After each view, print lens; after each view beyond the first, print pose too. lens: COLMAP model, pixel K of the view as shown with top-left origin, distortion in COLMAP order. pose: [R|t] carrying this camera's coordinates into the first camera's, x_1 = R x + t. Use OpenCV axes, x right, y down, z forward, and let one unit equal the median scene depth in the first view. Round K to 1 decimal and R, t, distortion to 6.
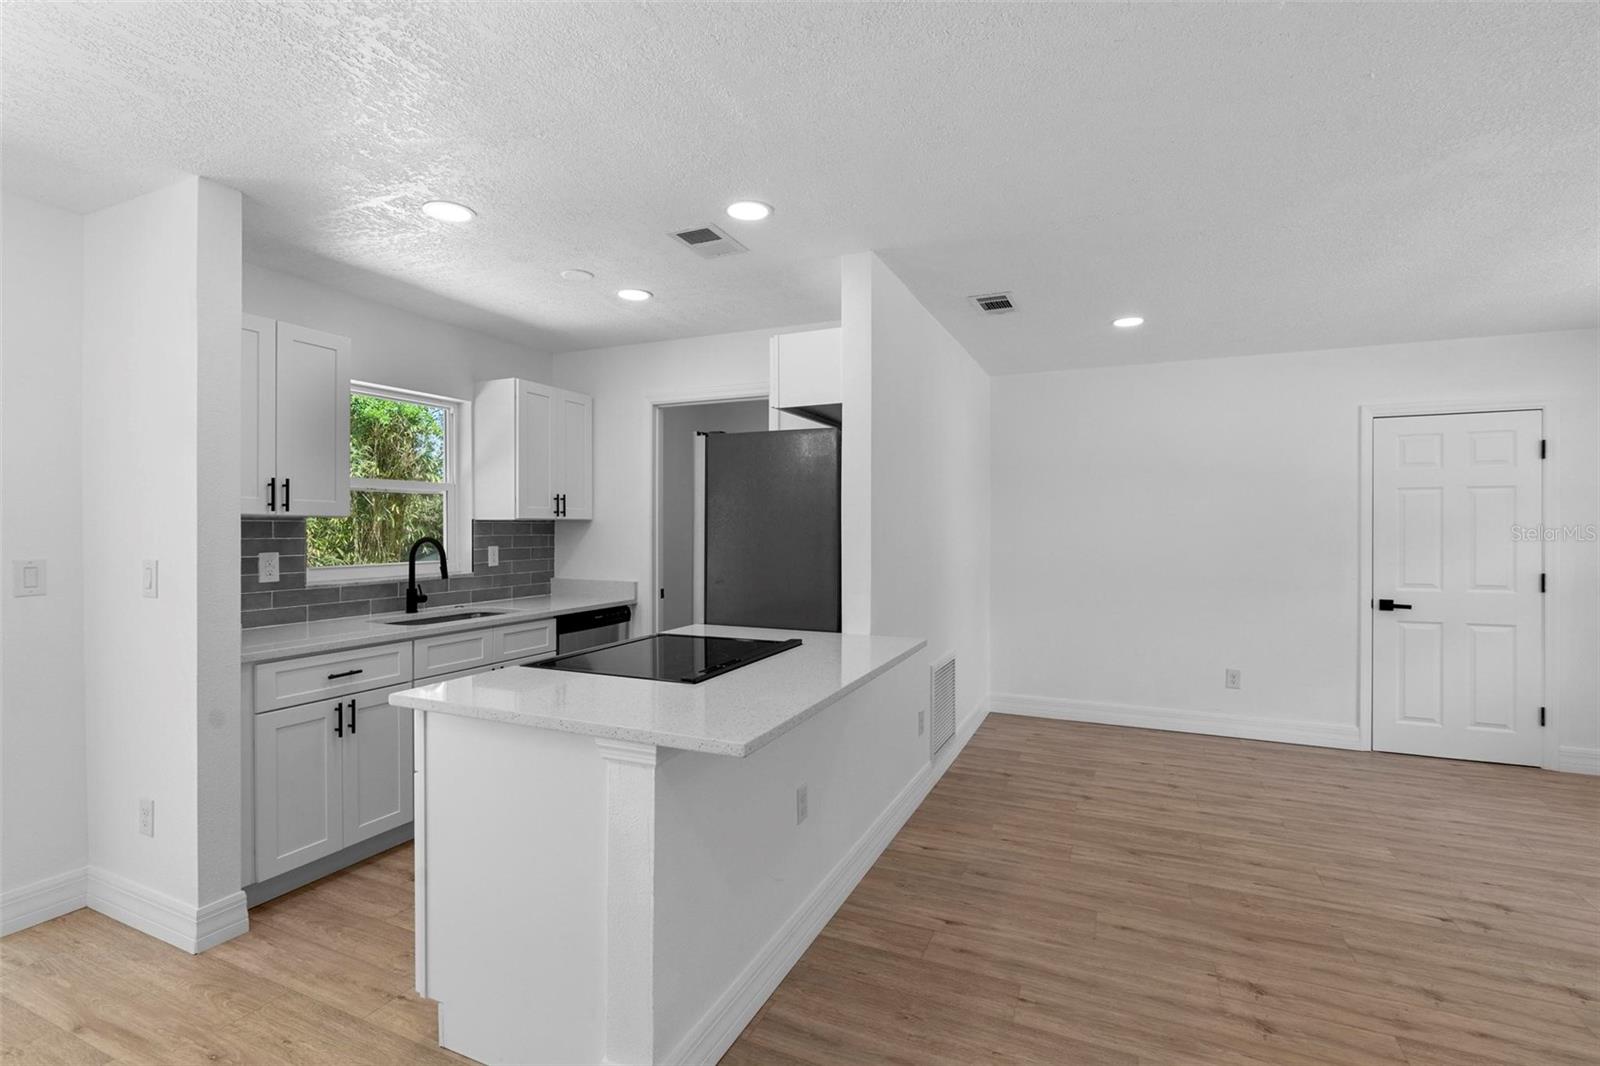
lens RADIAL K [[742.4, 0, 793.5], [0, 742.4, 532.3], [0, 0, 1]] dist [-0.011714, 0.004307]
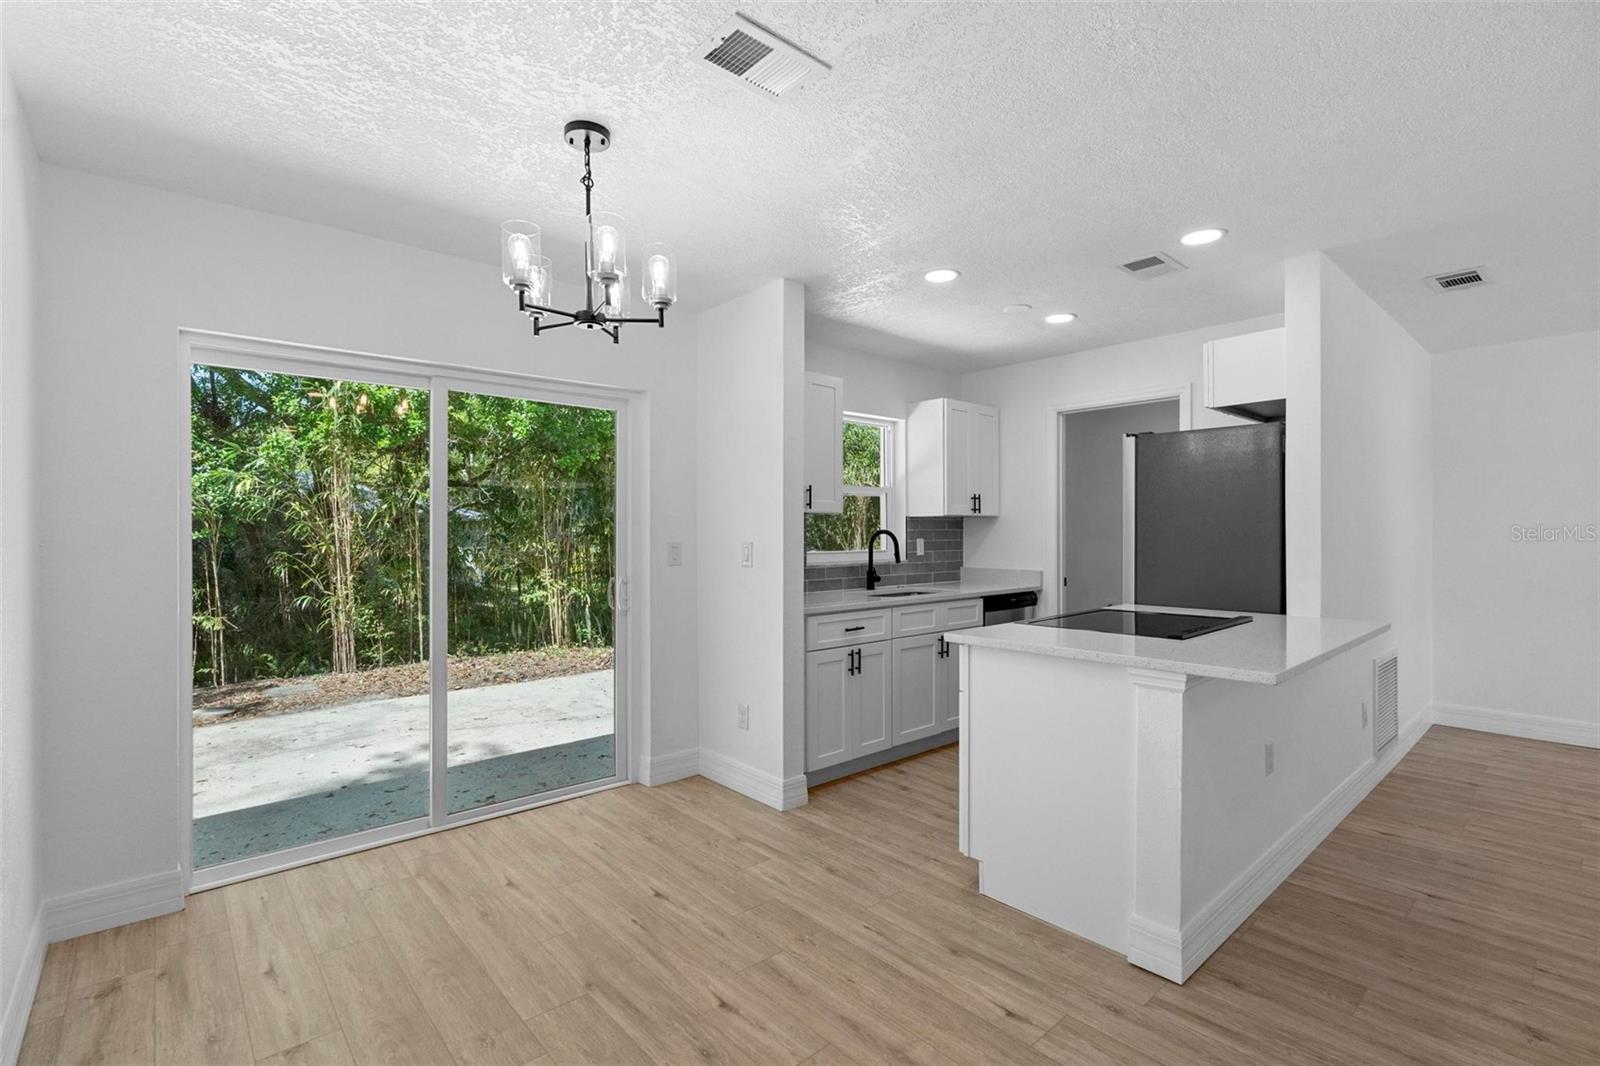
lens RADIAL K [[729.6, 0, 793.4], [0, 729.6, 533.6], [0, 0, 1]] dist [-0.010067, 0.004347]
pose [[0.912328, -0.003733, -0.409443, -0.150125], [0.001423, 0.999981, -0.005945, 0.024006], [0.409457, 0.004841, 0.912316, -0.231972]]
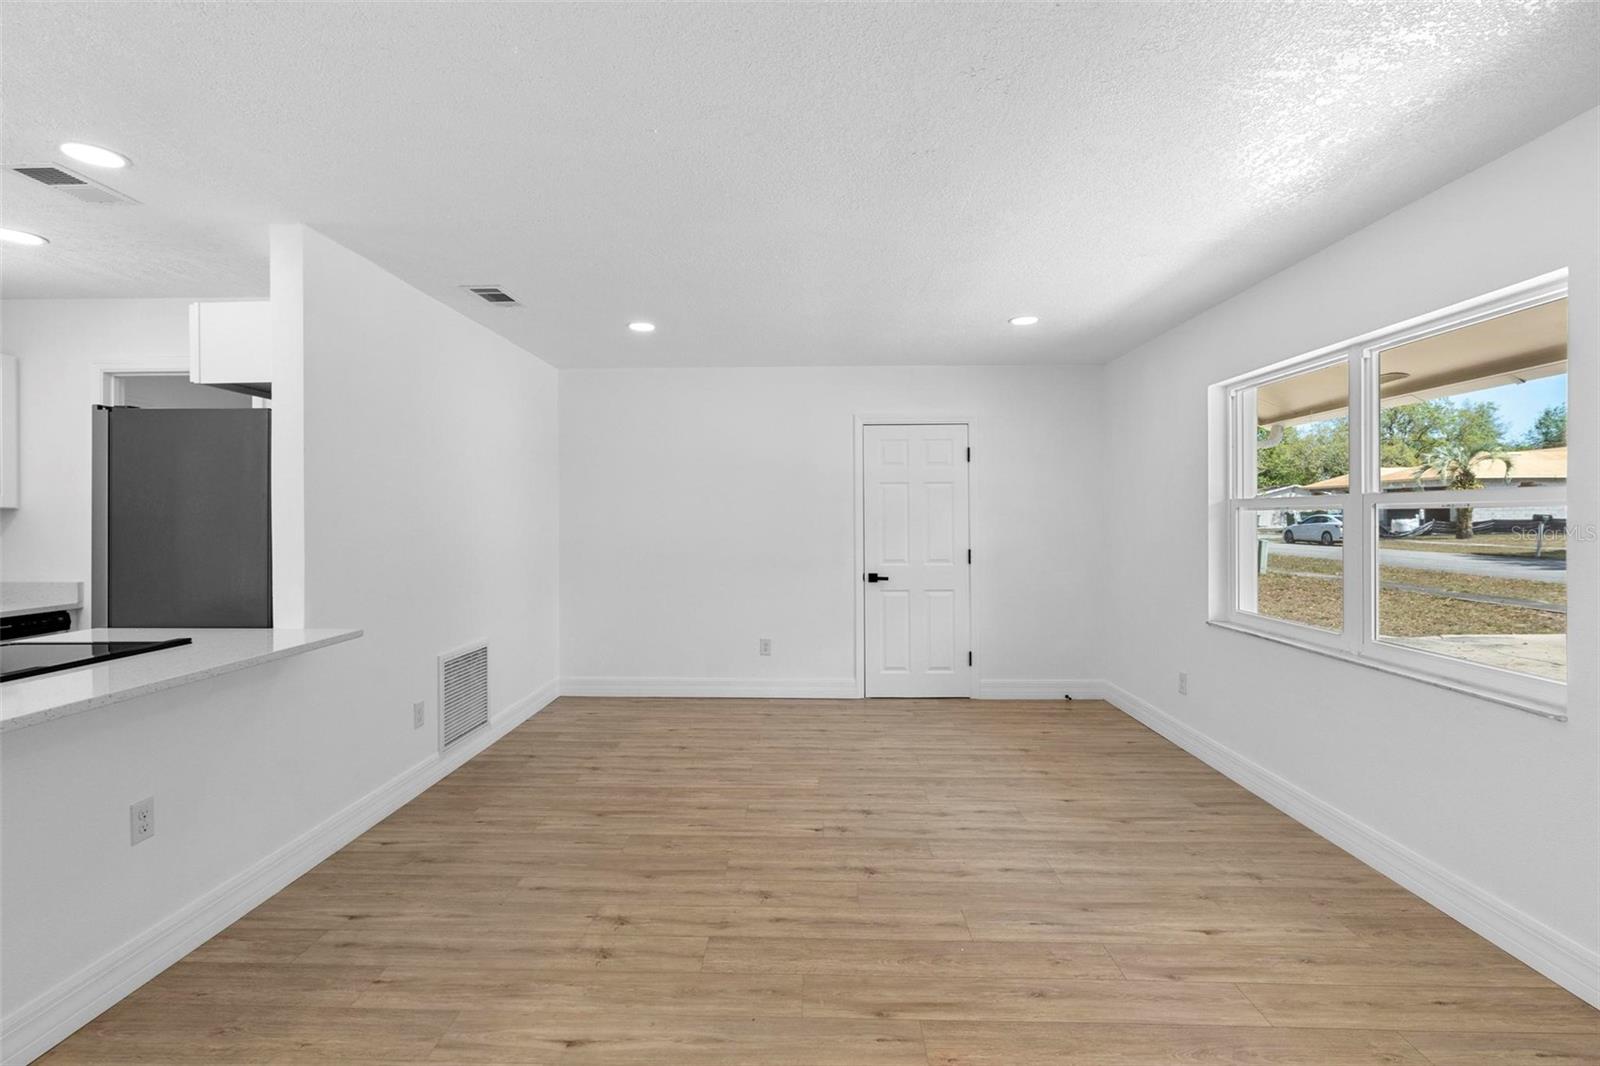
lens RADIAL K [[725.2, 0, 795.3], [0, 725.2, 519.0], [0, 0, 1]] dist [-0.007288, 0.001087]
pose [[0.921631, -0.005186, 0.388033, 0.312229], [0.007382, 0.999964, -0.004168, 0.006666], [-0.387997, 0.006706, 0.921636, -0.090674]]
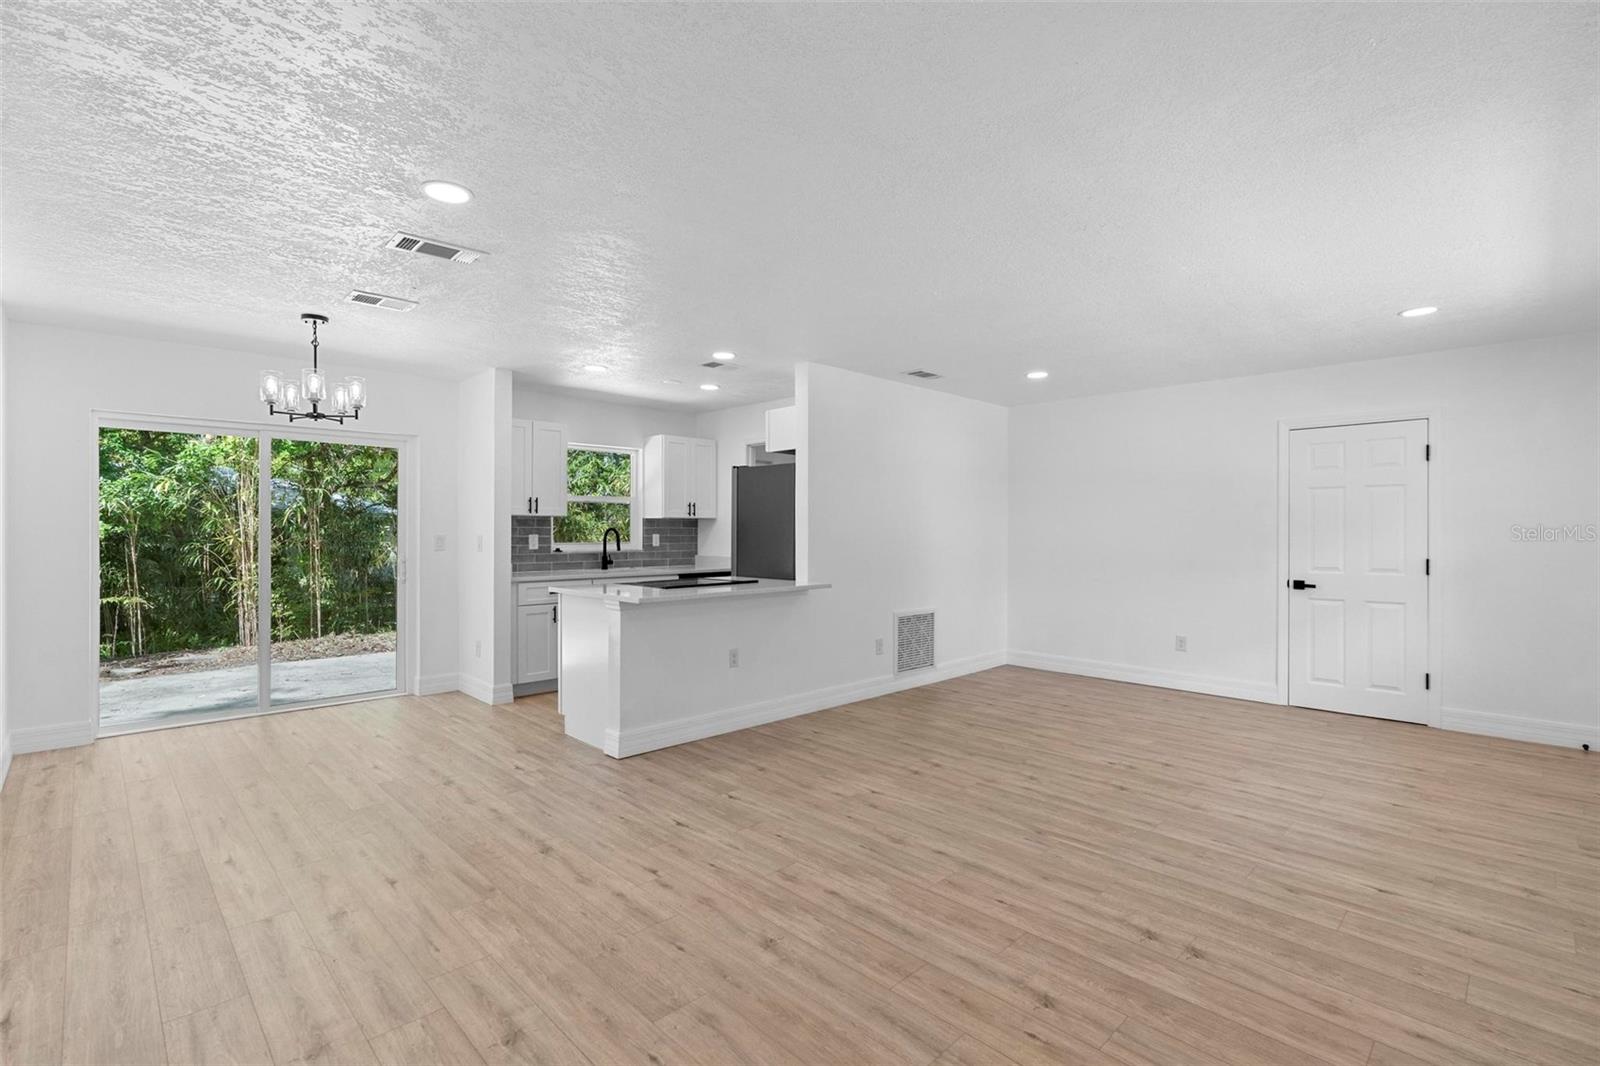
lens RADIAL K [[730.9, 0, 792.3], [0, 730.9, 533.0], [0, 0, 1]] dist [-0.009960, 0.004987]
pose [[0.931836, 0.001092, -0.362877, 0.668800], [-0.002562, 0.999990, -0.003571, 0.029376], [0.362870, 0.004257, 0.931830, -0.592458]]
